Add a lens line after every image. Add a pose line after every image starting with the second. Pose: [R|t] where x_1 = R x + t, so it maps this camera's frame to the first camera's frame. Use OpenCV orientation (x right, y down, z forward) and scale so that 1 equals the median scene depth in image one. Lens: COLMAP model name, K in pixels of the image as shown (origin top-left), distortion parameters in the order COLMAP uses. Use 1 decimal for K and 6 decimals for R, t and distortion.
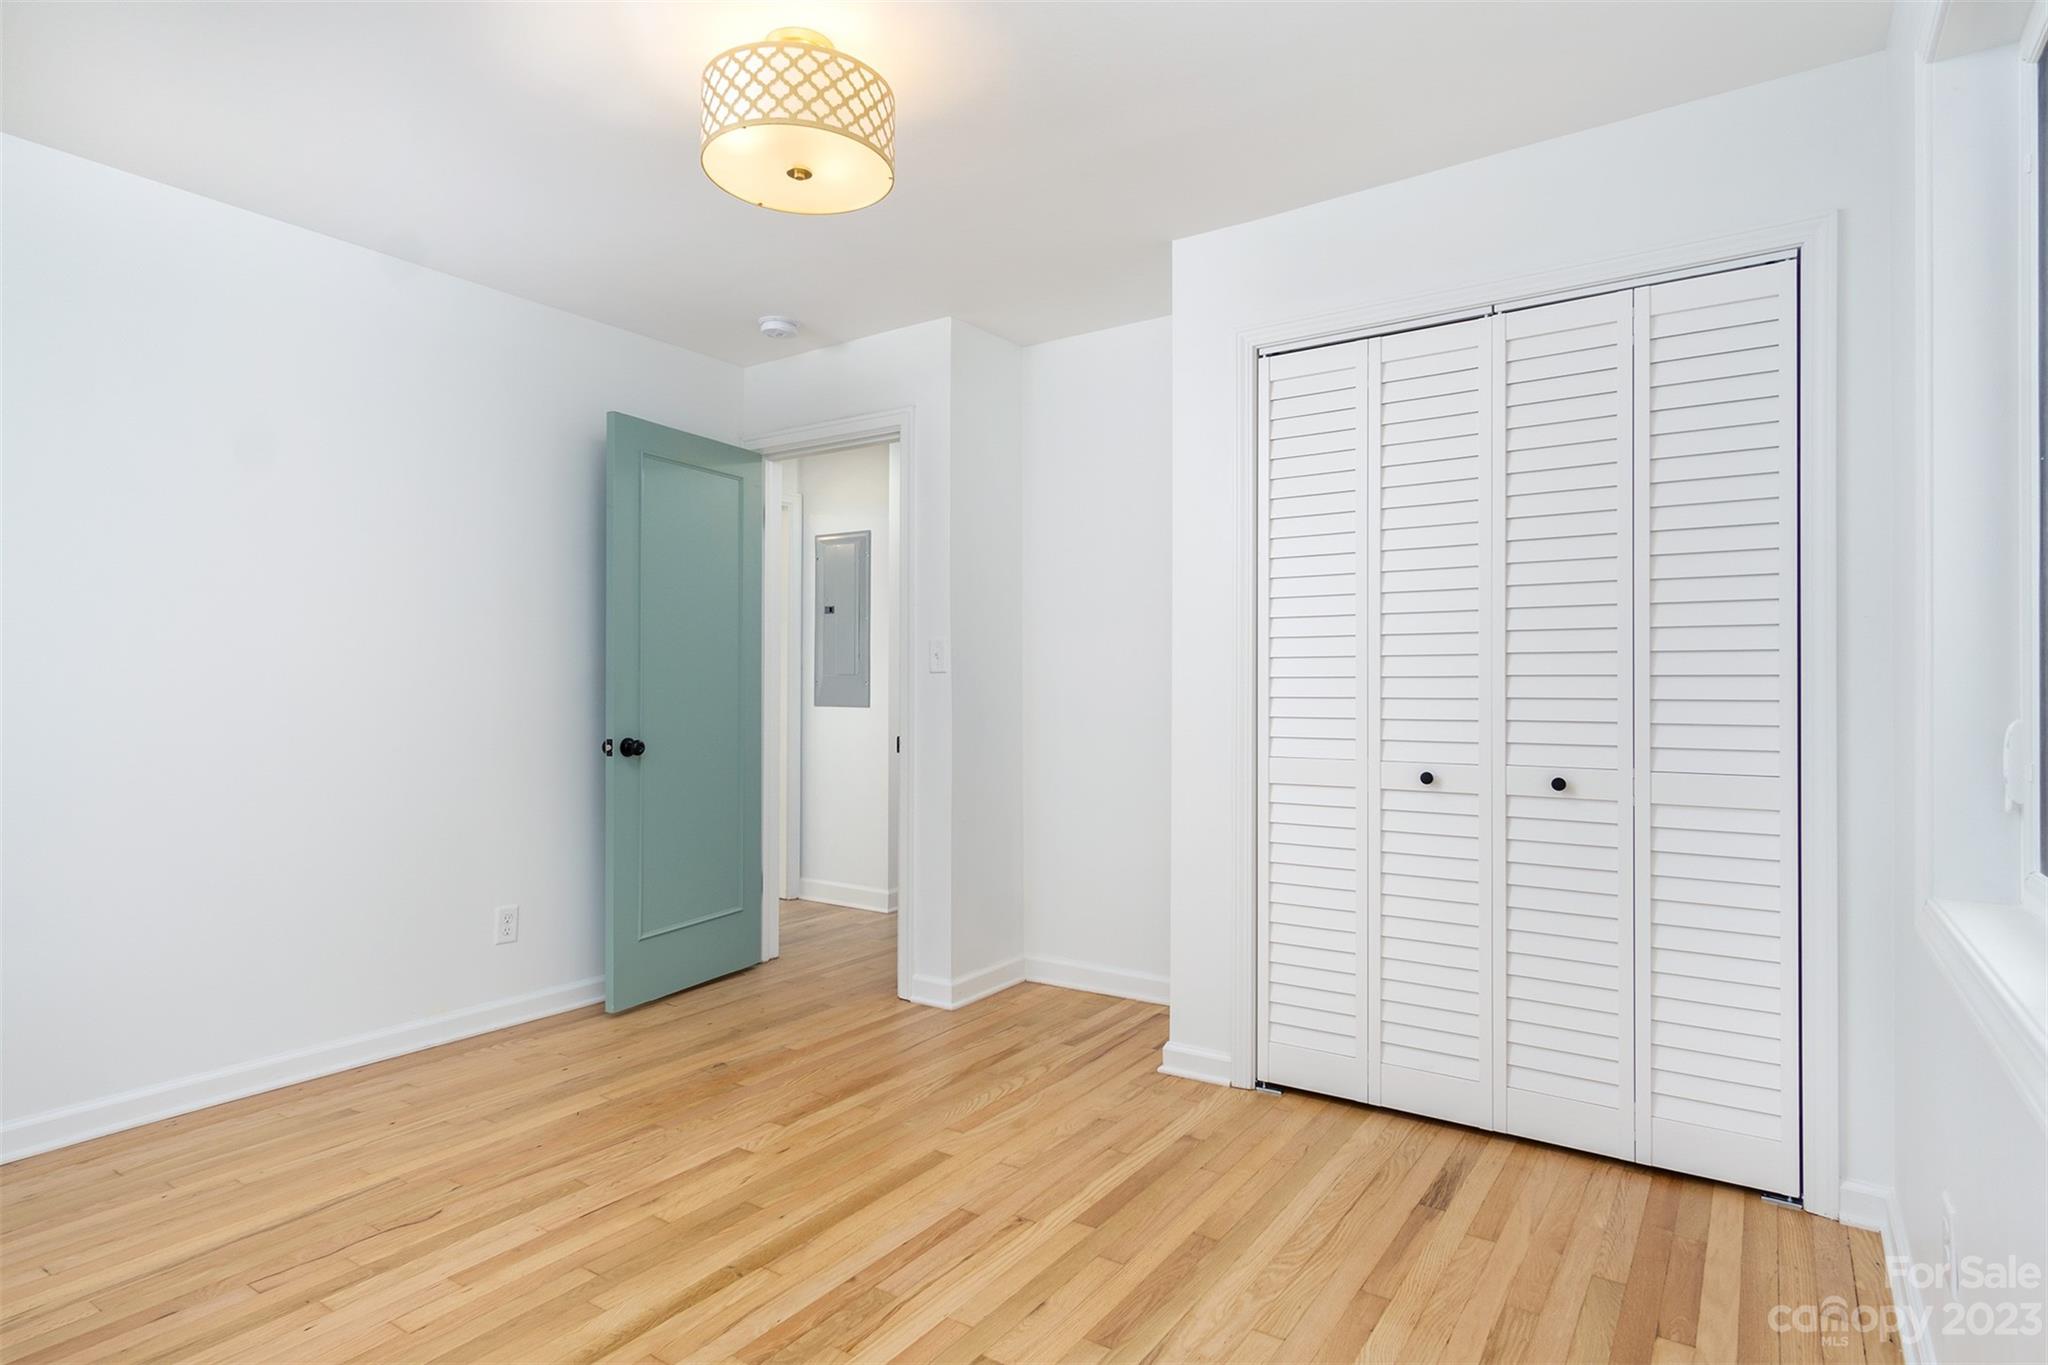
lens RADIAL K [[1081.3, 0, 1025.6], [0, 1081.3, 685.5], [0, 0, 1]] dist [0.002894, 0.004377]
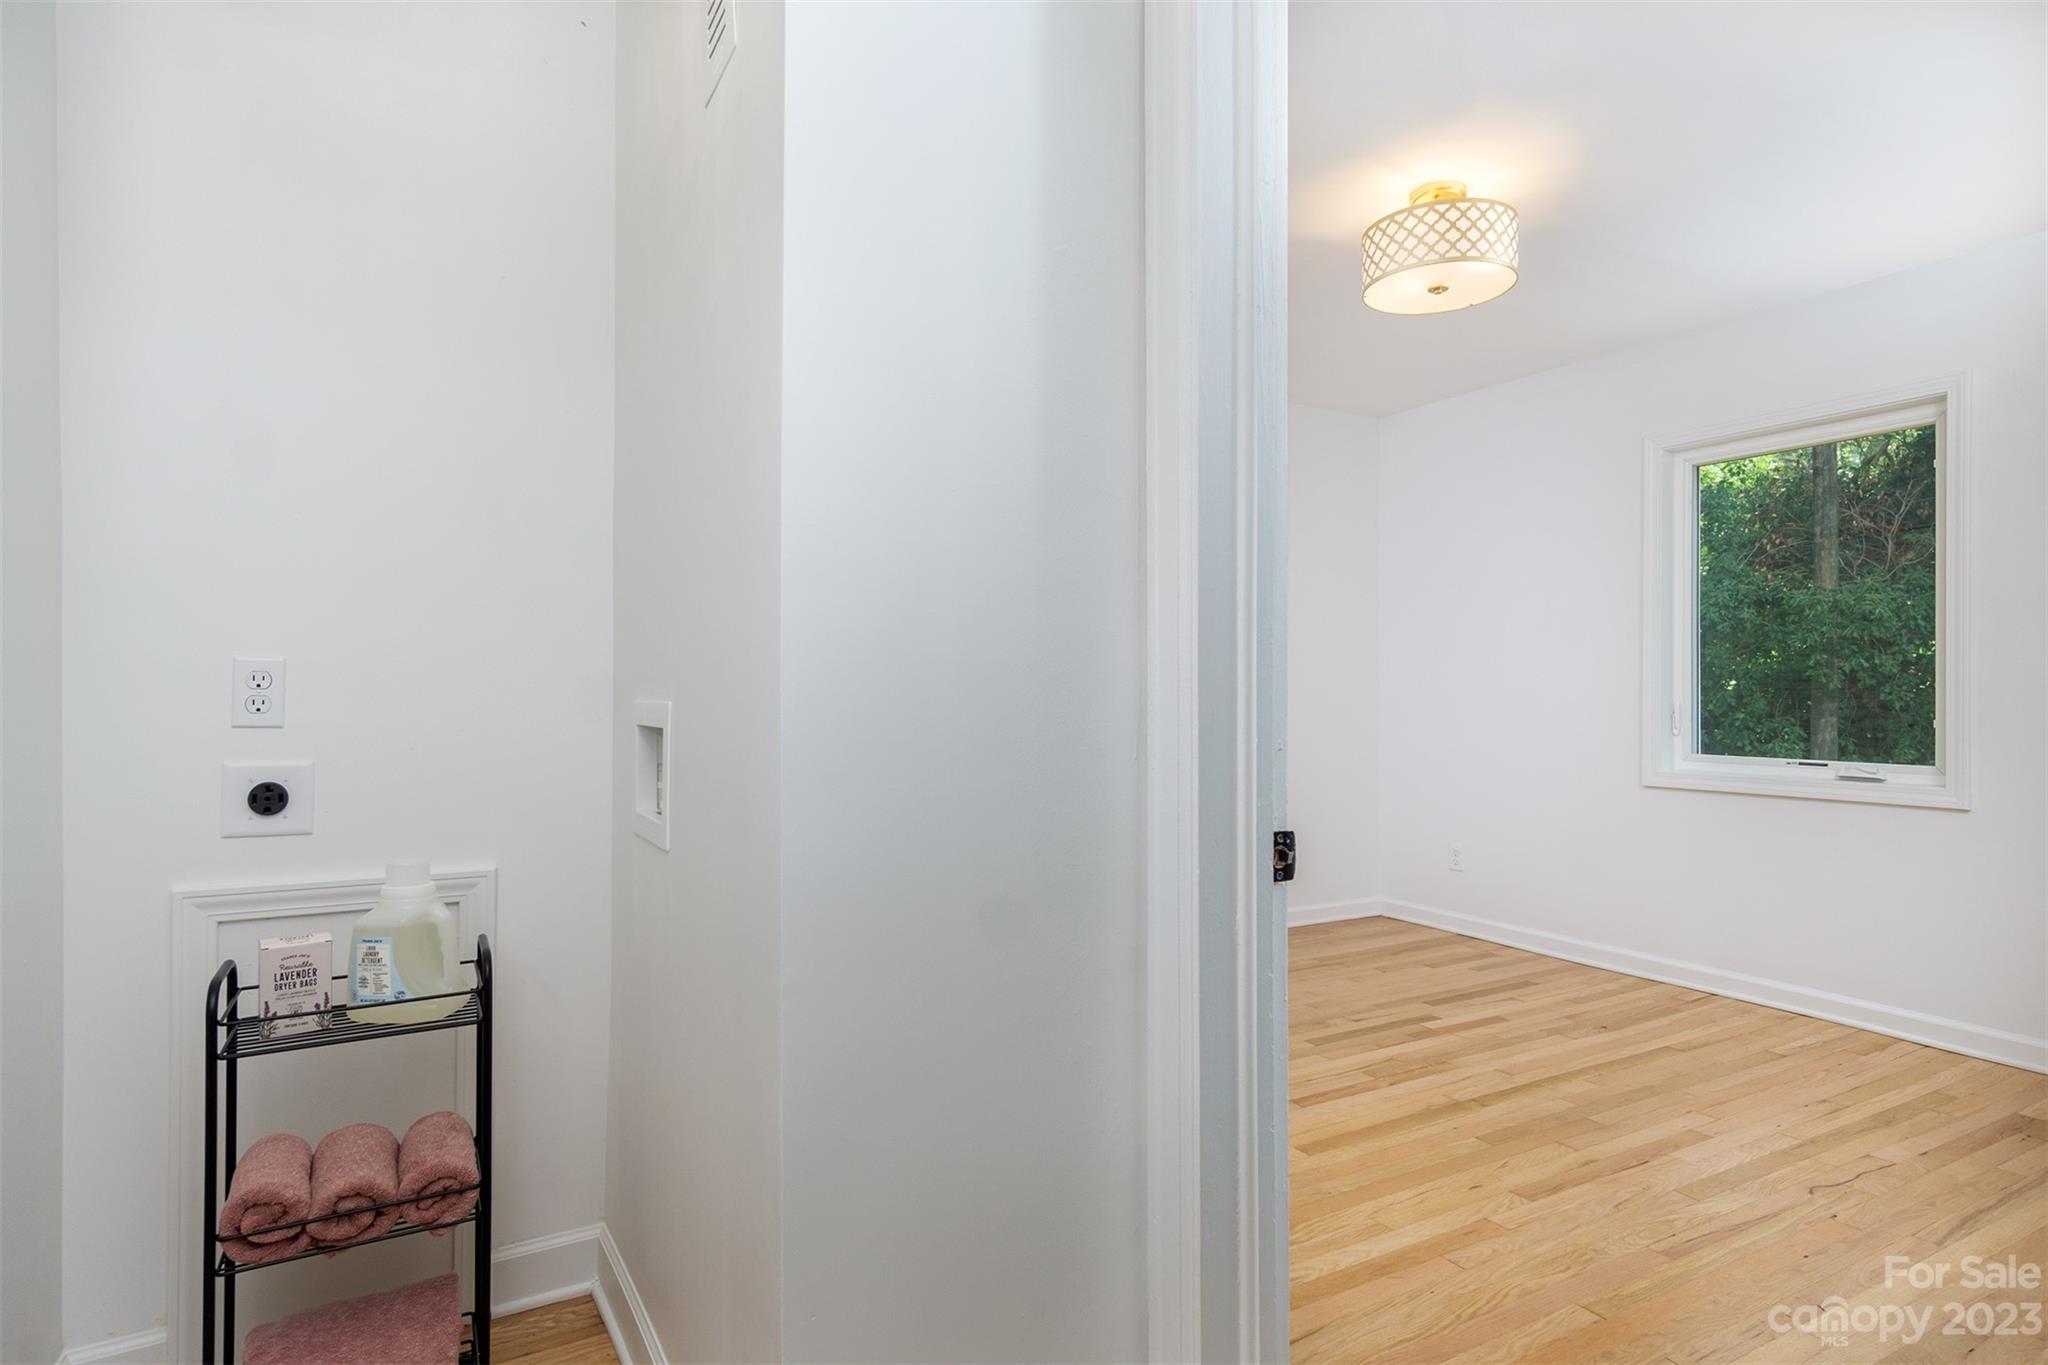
lens RADIAL K [[1081.3, 0, 1020.7], [0, 1081.3, 687.4], [0, 0, 1]] dist [0.002894, 0.004377]
pose [[-0.892609, -0.004729, 0.450807, -0.366005], [-0.007090, 0.999969, -0.003548, 0.010201], [-0.450776, -0.006363, -0.892614, 2.512457]]
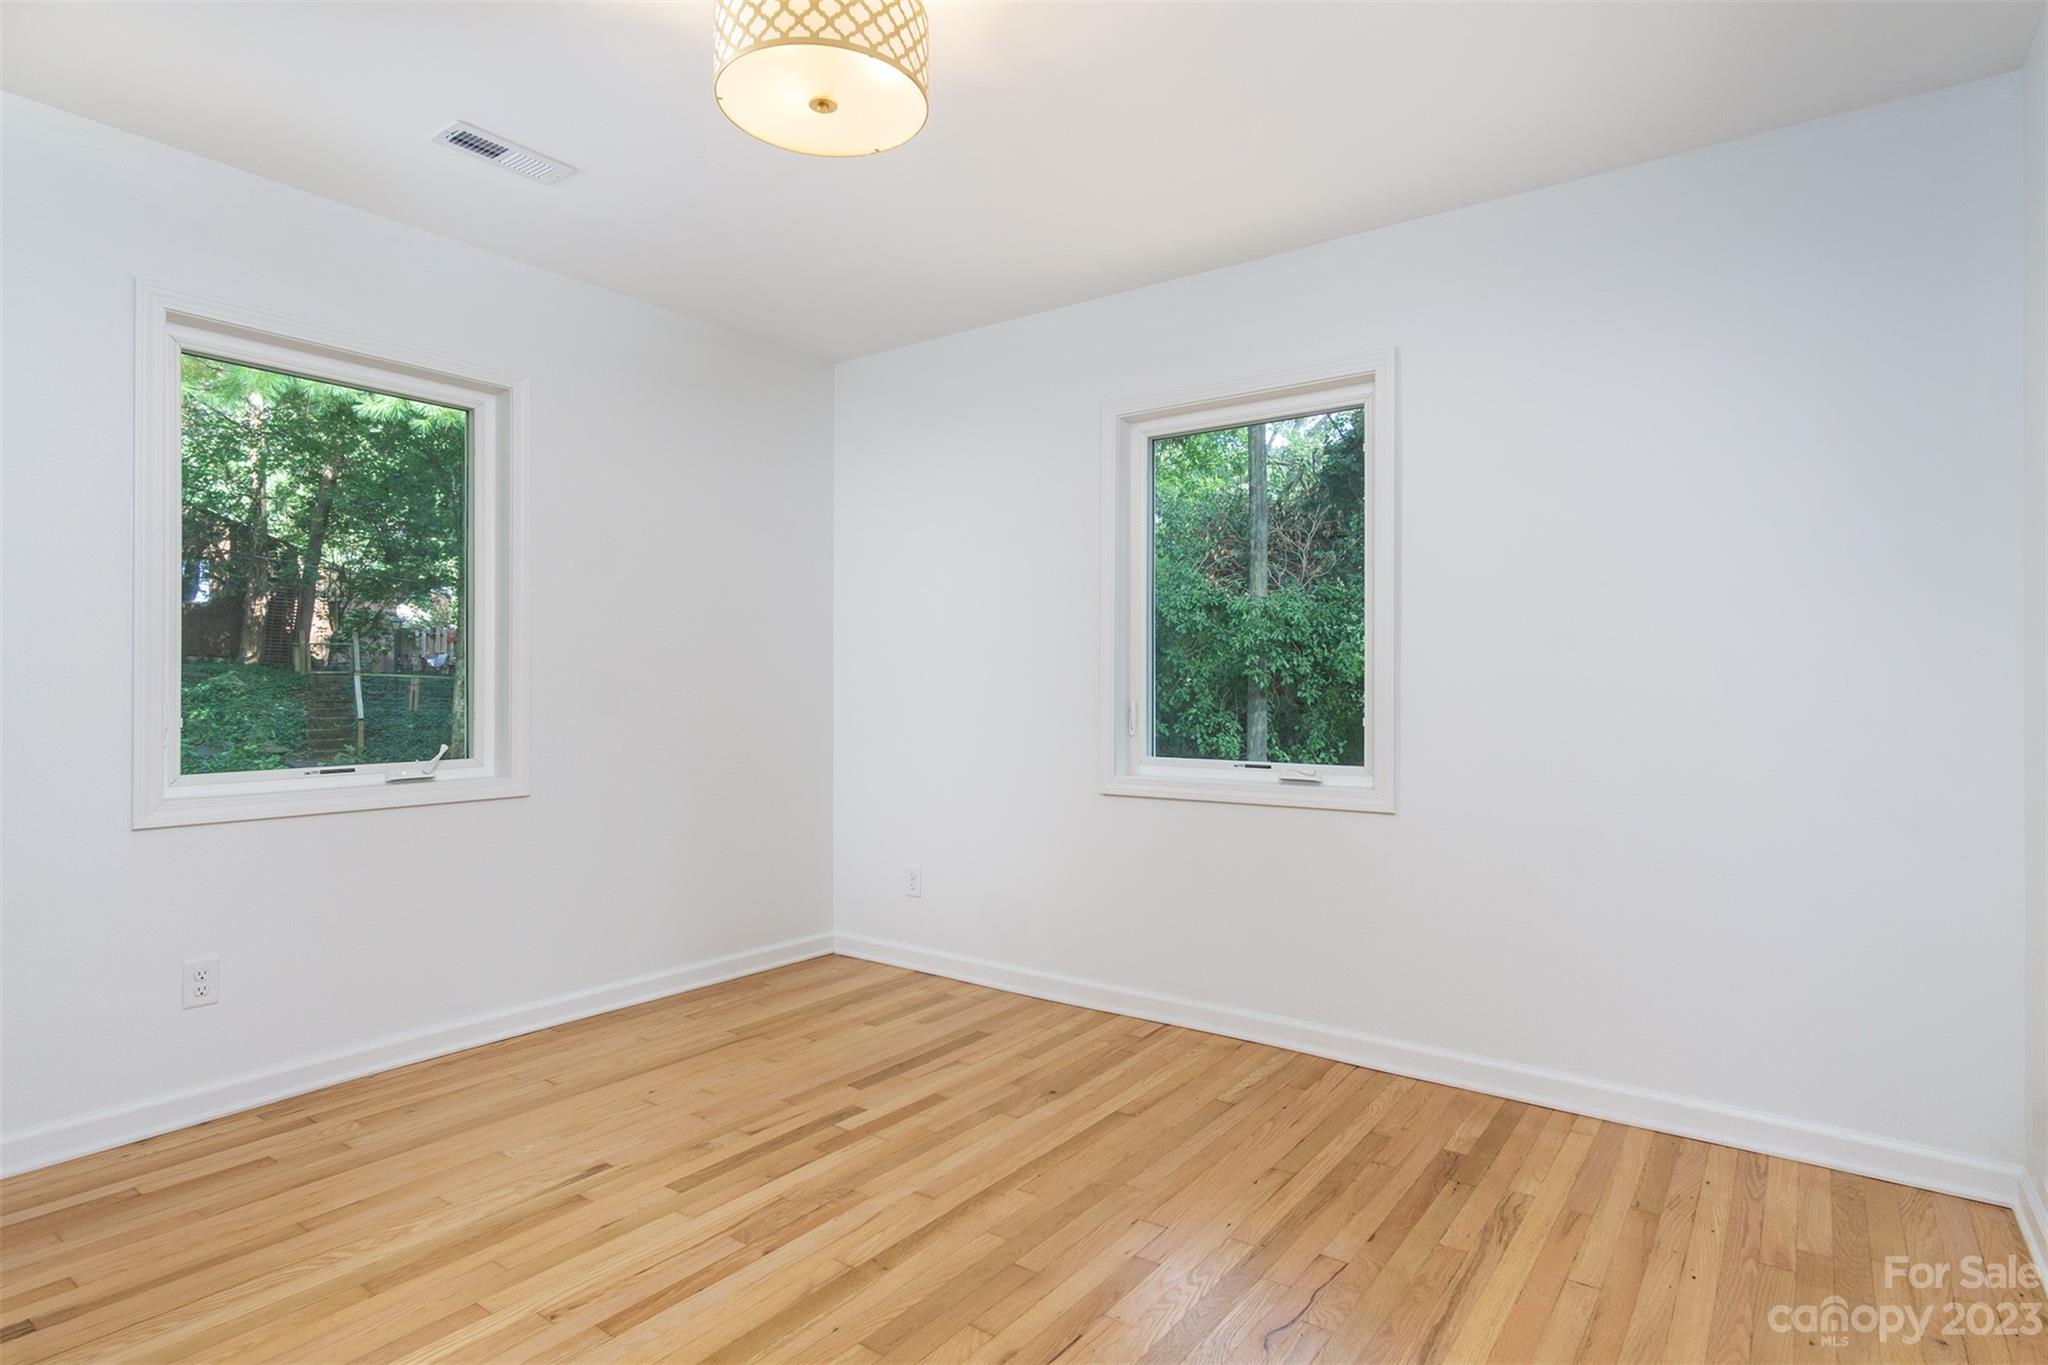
lens RADIAL K [[1081.3, 0, 1013.4], [0, 1081.3, 682.3], [0, 0, 1]] dist [0.002894, 0.004377]
pose [[-0.998857, -0.006692, 0.047327, -0.432440], [-0.007131, 0.999933, -0.009117, 0.010717], [-0.047263, -0.009444, -0.998838, 1.986054]]
